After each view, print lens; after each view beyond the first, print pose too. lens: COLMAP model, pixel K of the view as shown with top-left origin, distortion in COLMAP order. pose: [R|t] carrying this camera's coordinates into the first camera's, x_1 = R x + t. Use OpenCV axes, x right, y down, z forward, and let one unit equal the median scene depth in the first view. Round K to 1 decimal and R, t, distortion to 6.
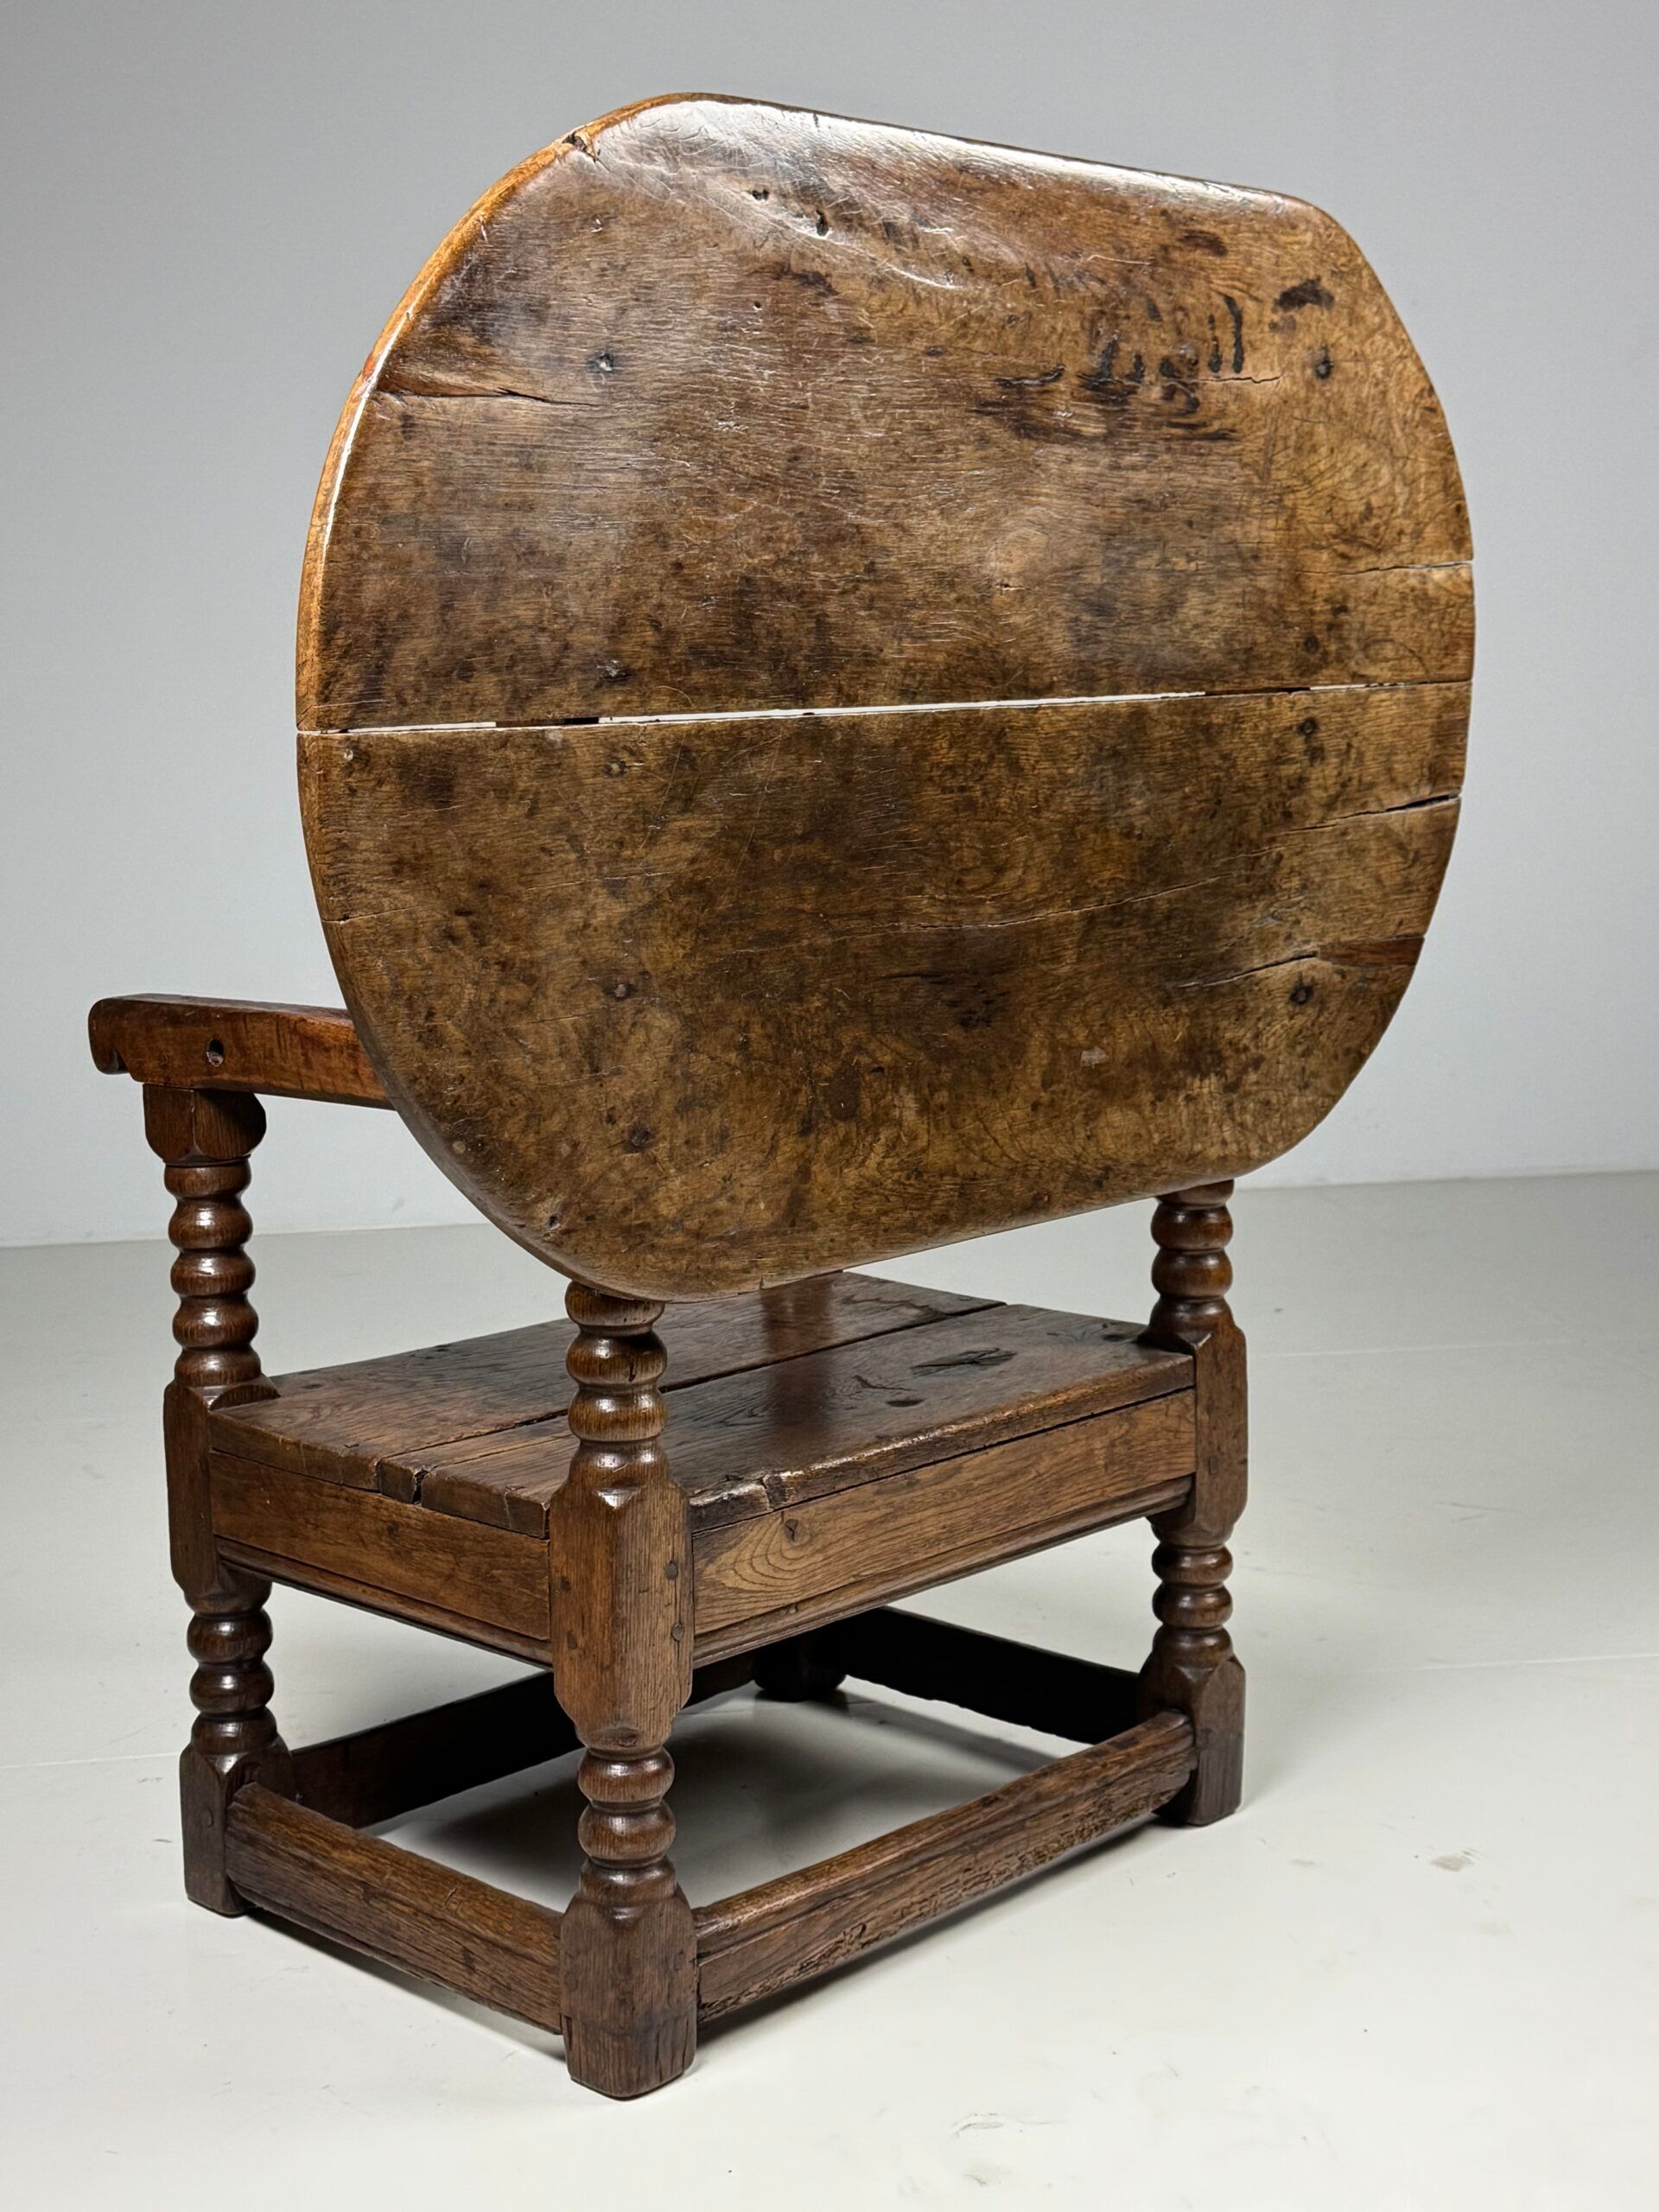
lens RADIAL K [[3001.5, 0, 829.5], [0, 3001.5, 1106.0], [0, 0, 1]] dist [0.178631, -0.332294]
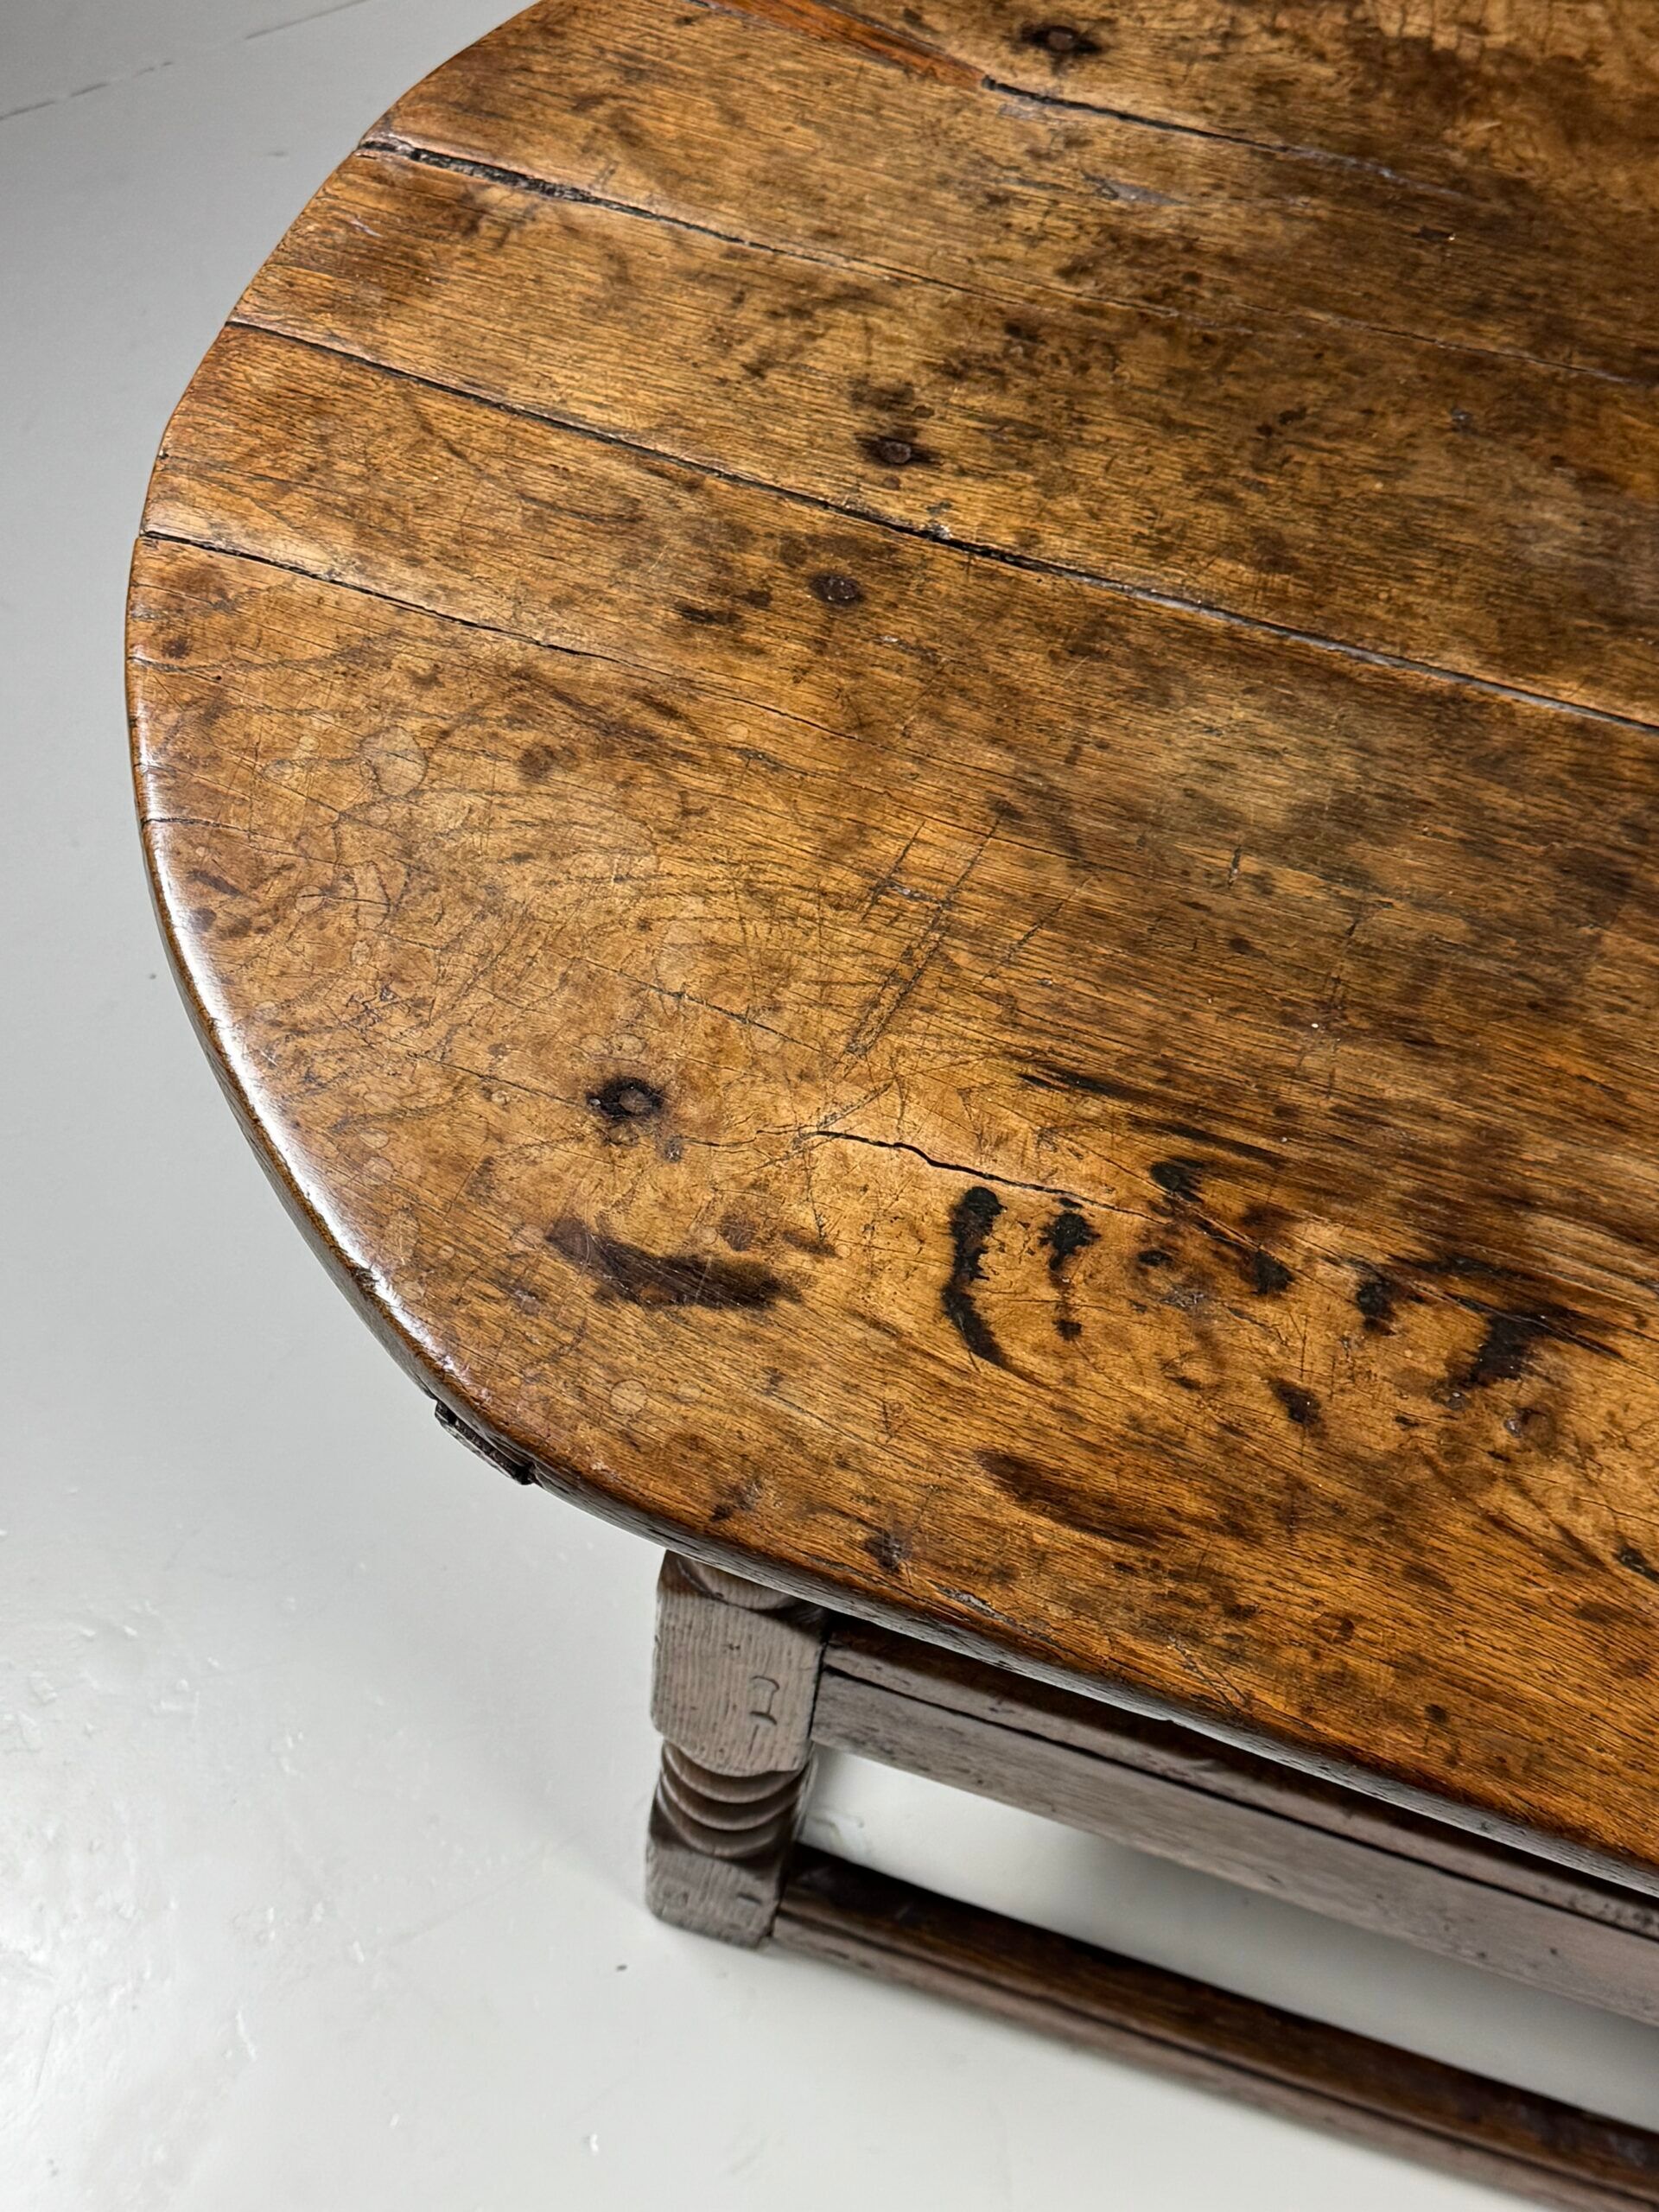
lens RADIAL K [[3073.5, 0, 857.4], [0, 3073.5, 1121.6], [0, 0, 1]] dist [0.154150, -0.231599]
pose [[-0.615377, -0.572821, -0.541467, 0.344320], [0.416982, -0.819522, 0.393077, -0.376503], [-0.668907, 0.016109, 0.743171, 0.686325]]
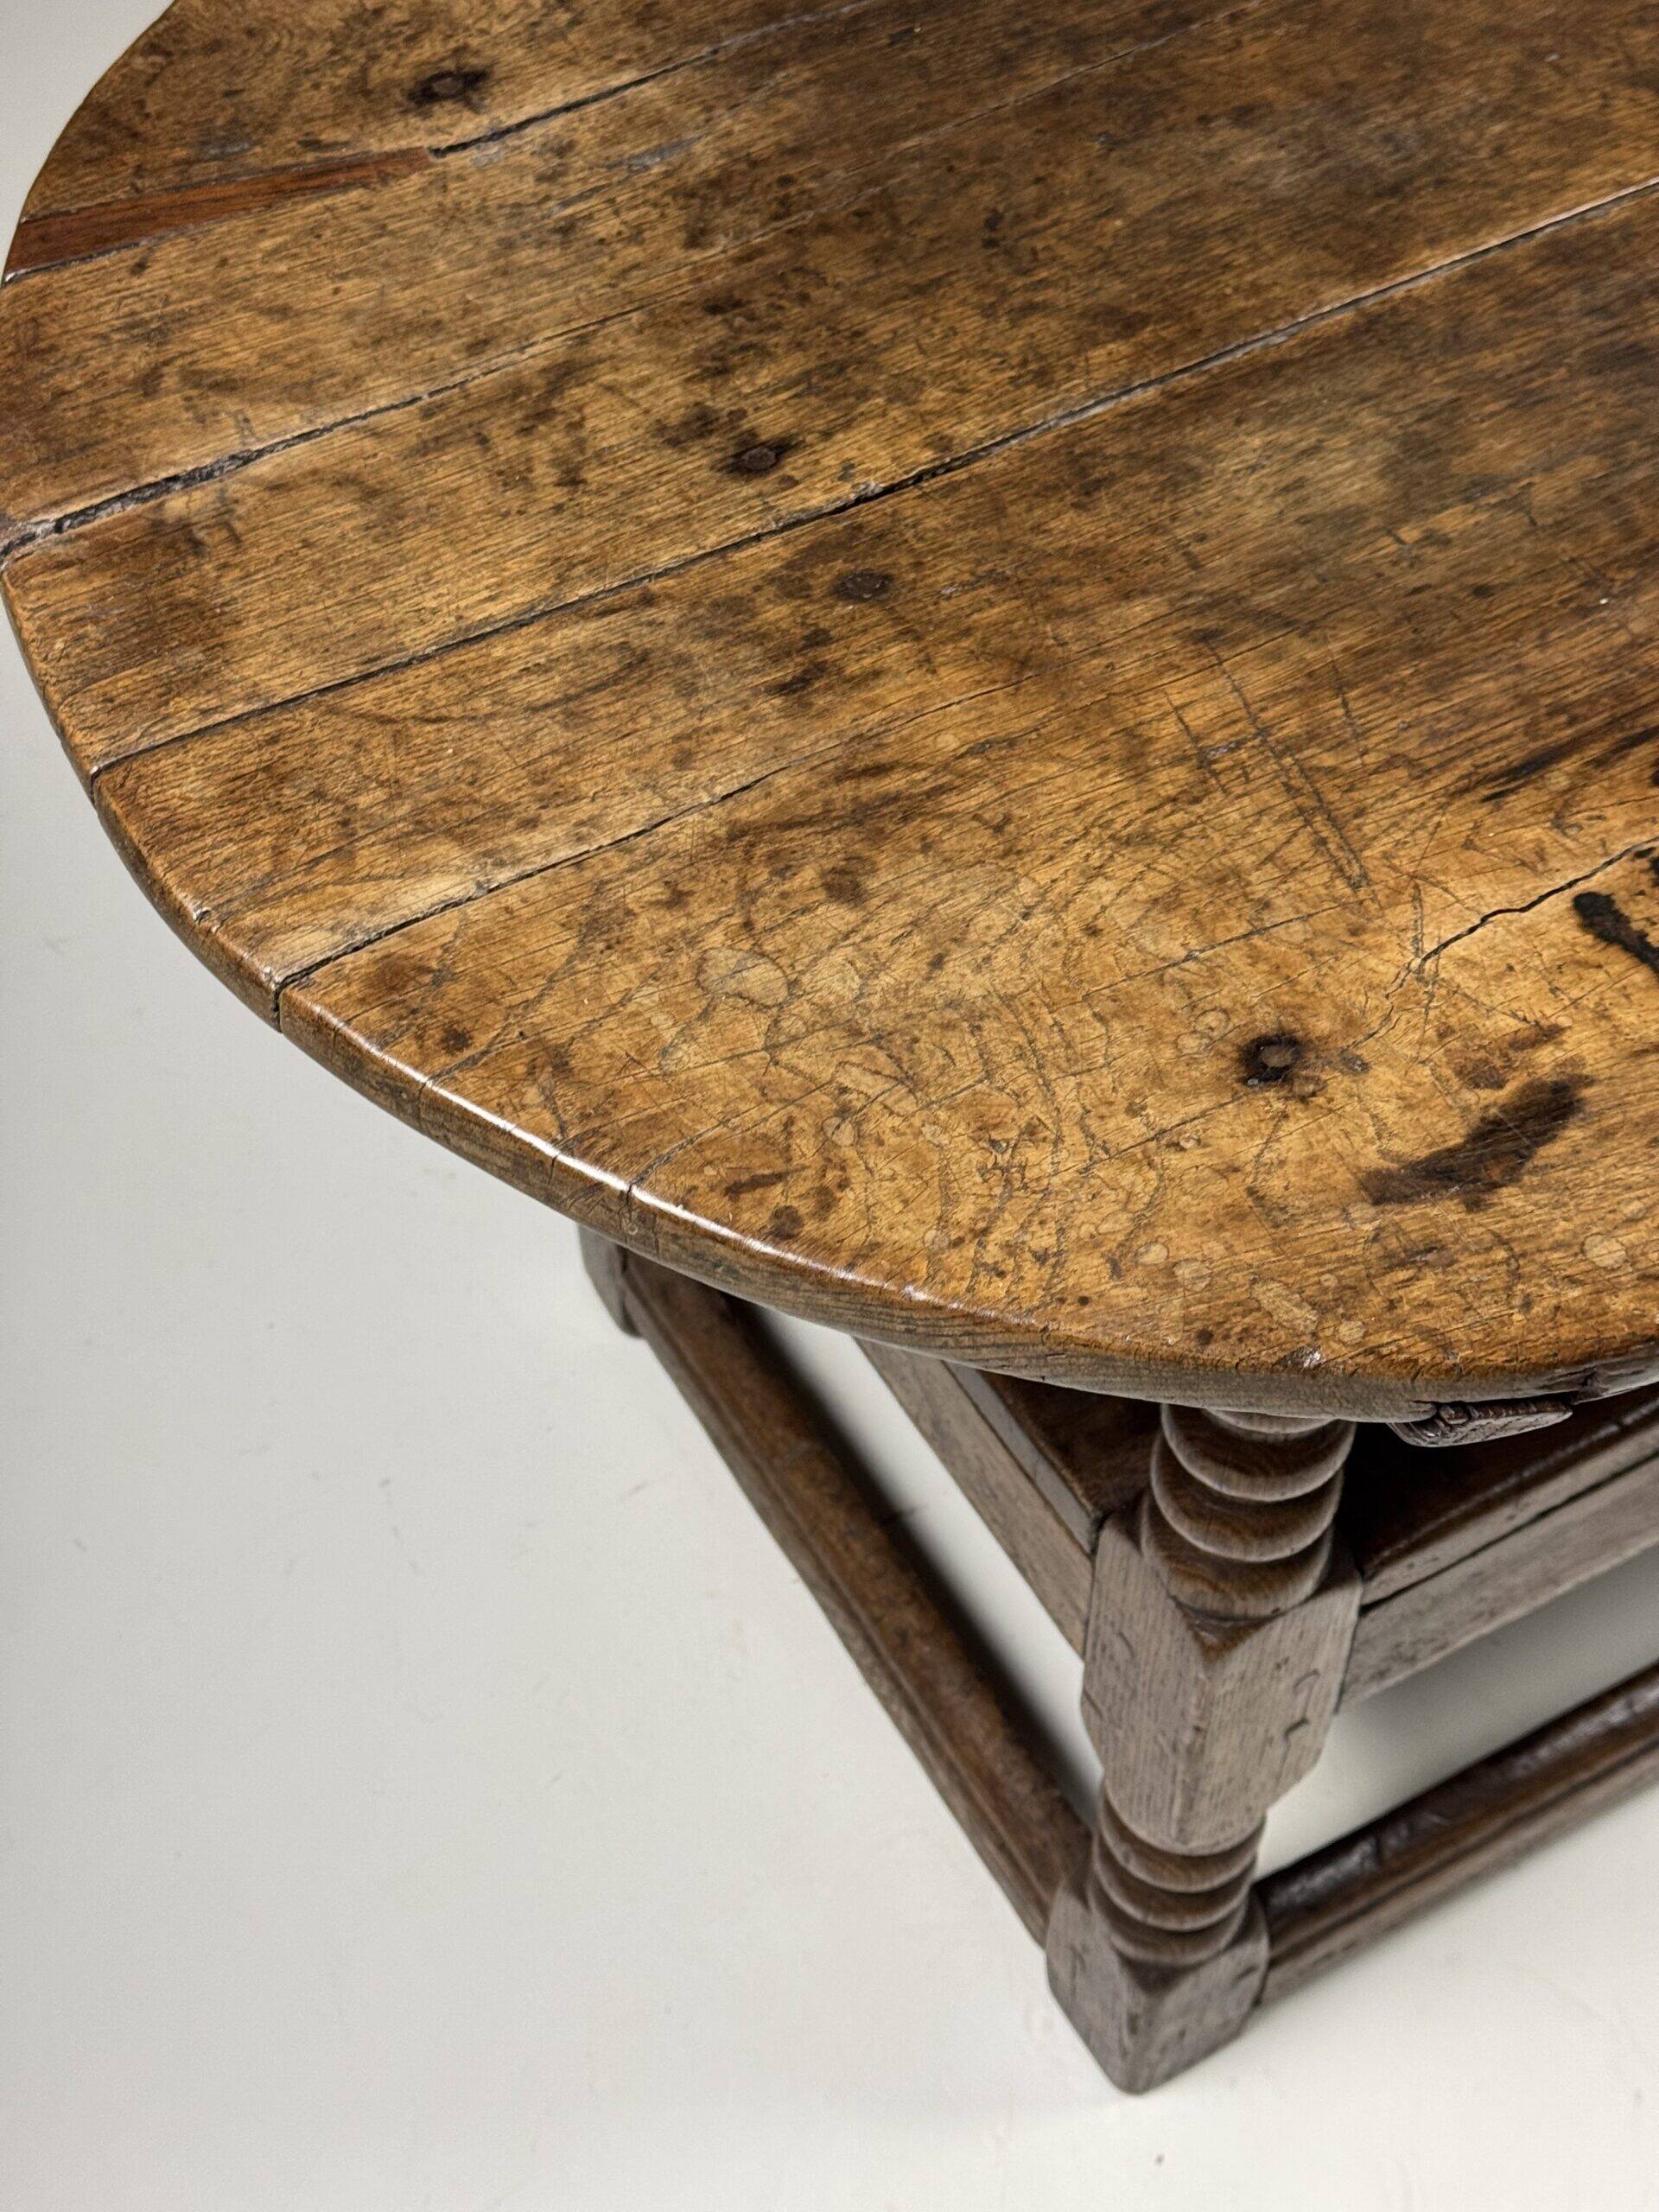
lens RADIAL K [[3073.5, 0, 857.4], [0, 3073.5, 1121.6], [0, 0, 1]] dist [0.154150, -0.231599]
pose [[-0.593951, -0.164233, -0.787559, 0.449874], [-0.384686, -0.801796, 0.457319, -0.380117], [-0.706568, 0.574588, 0.413049, 0.880860]]
